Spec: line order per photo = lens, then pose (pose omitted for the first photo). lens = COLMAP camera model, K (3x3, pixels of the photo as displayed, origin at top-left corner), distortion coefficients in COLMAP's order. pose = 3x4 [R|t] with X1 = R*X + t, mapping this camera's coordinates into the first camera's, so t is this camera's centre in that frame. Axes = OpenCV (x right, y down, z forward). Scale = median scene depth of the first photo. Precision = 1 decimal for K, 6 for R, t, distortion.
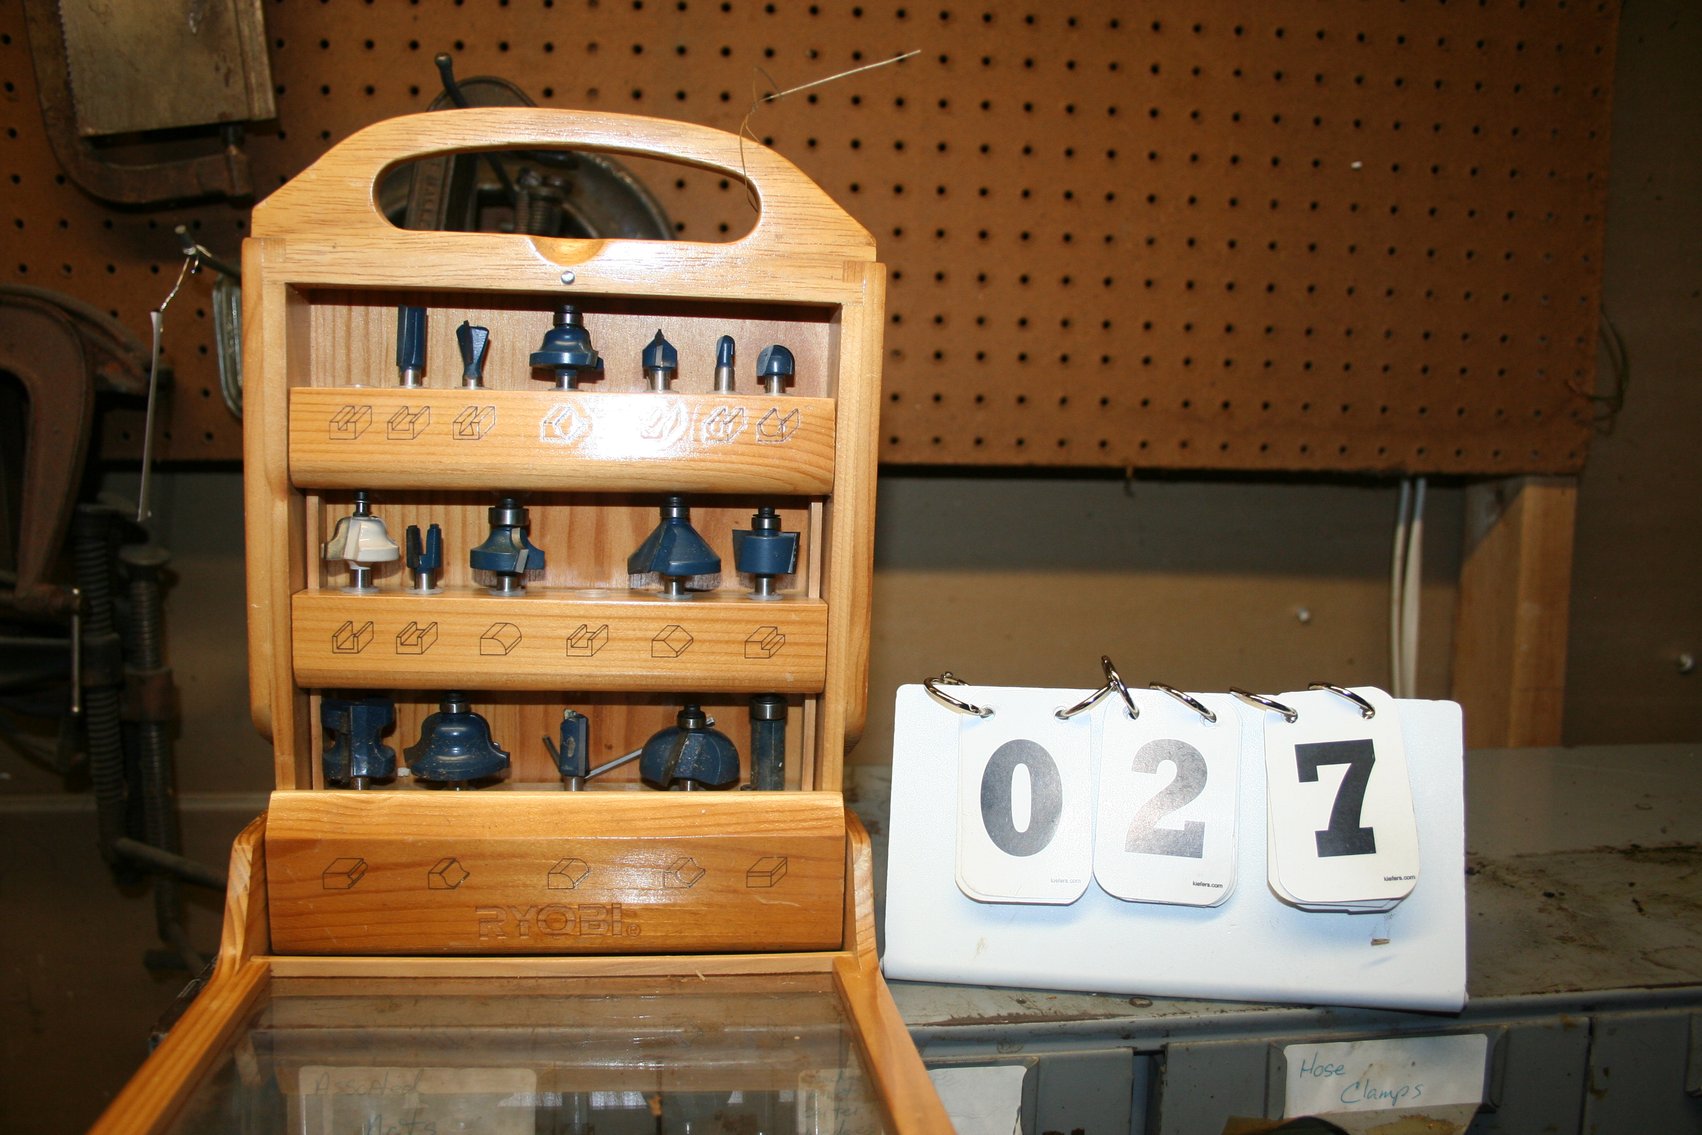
lens RADIAL K [[1421.7, 0, 857.9], [0, 1421.7, 572.5], [0, 0, 1]] dist [-0.146802, 0.135725]
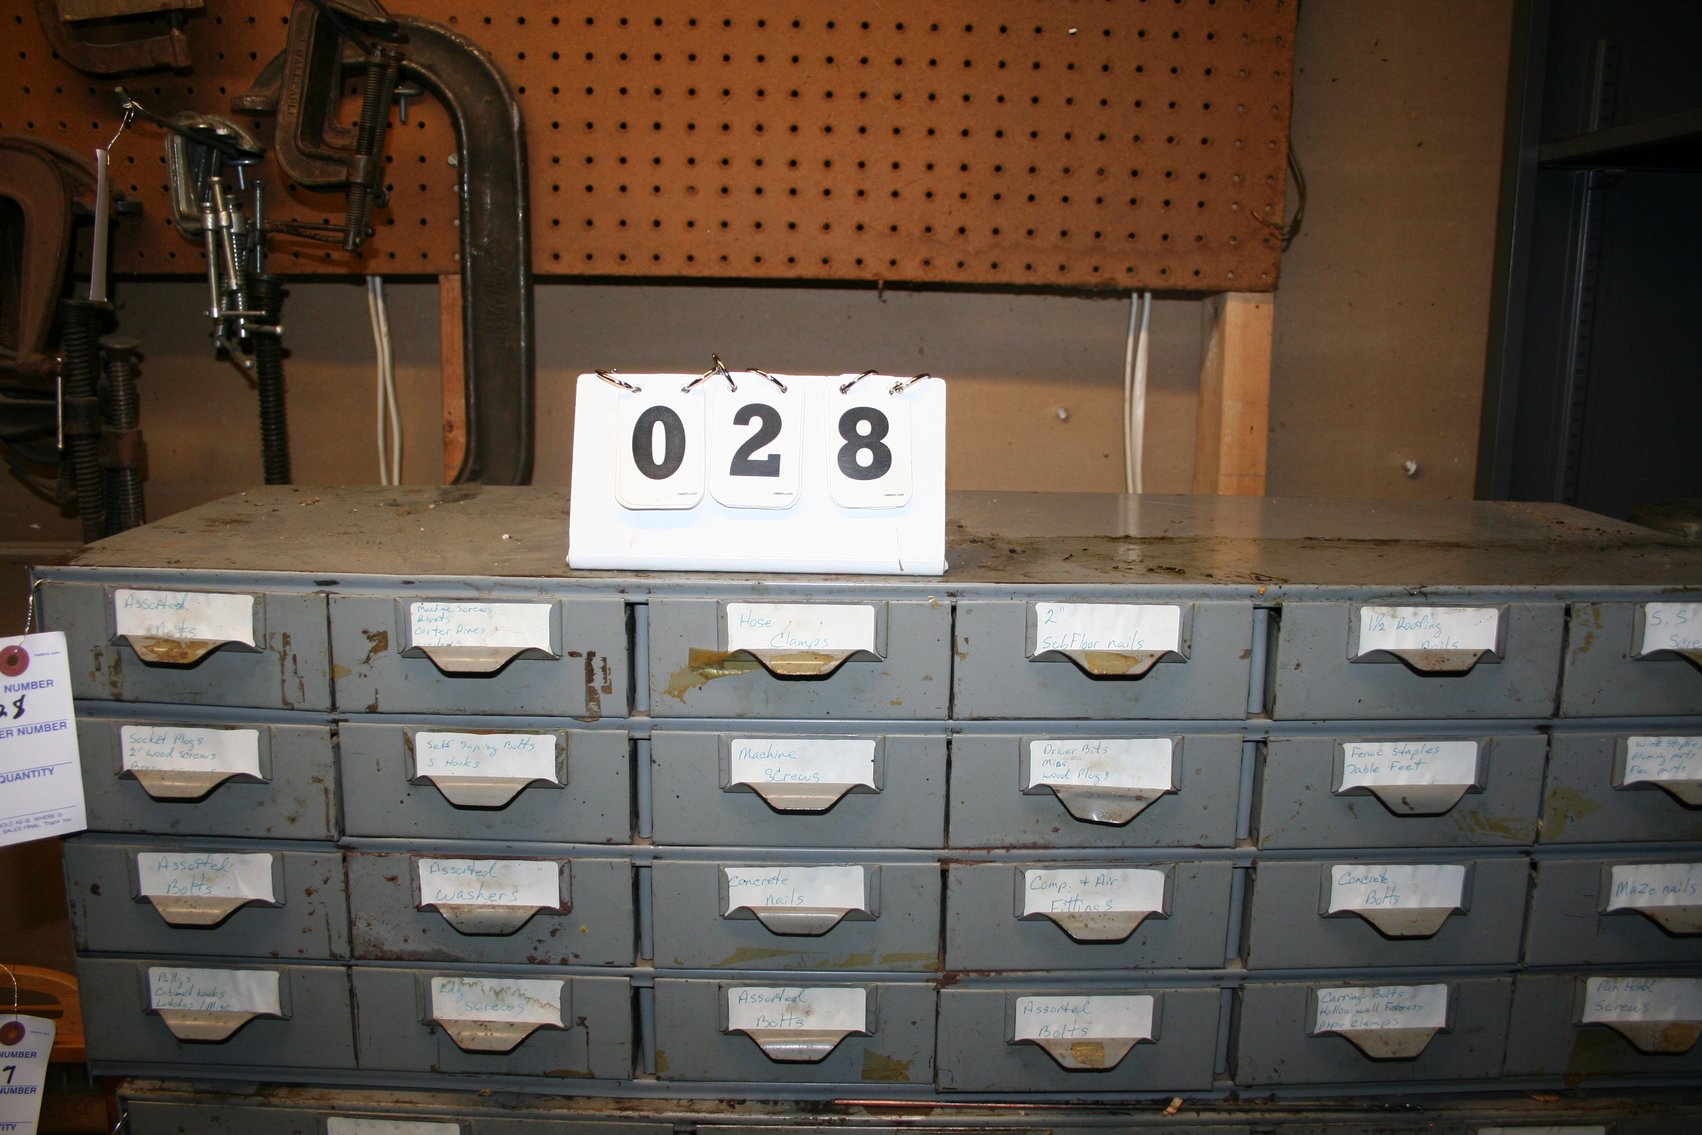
lens RADIAL K [[1451.6, 0, 862.8], [0, 1451.6, 573.2], [0, 0, 1]] dist [-0.147938, 0.140410]
pose [[0.996225, 0.022766, -0.083765, 0.295662], [-0.017376, 0.997765, 0.064523, 0.102653], [0.085047, -0.062824, 0.994394, -0.282045]]
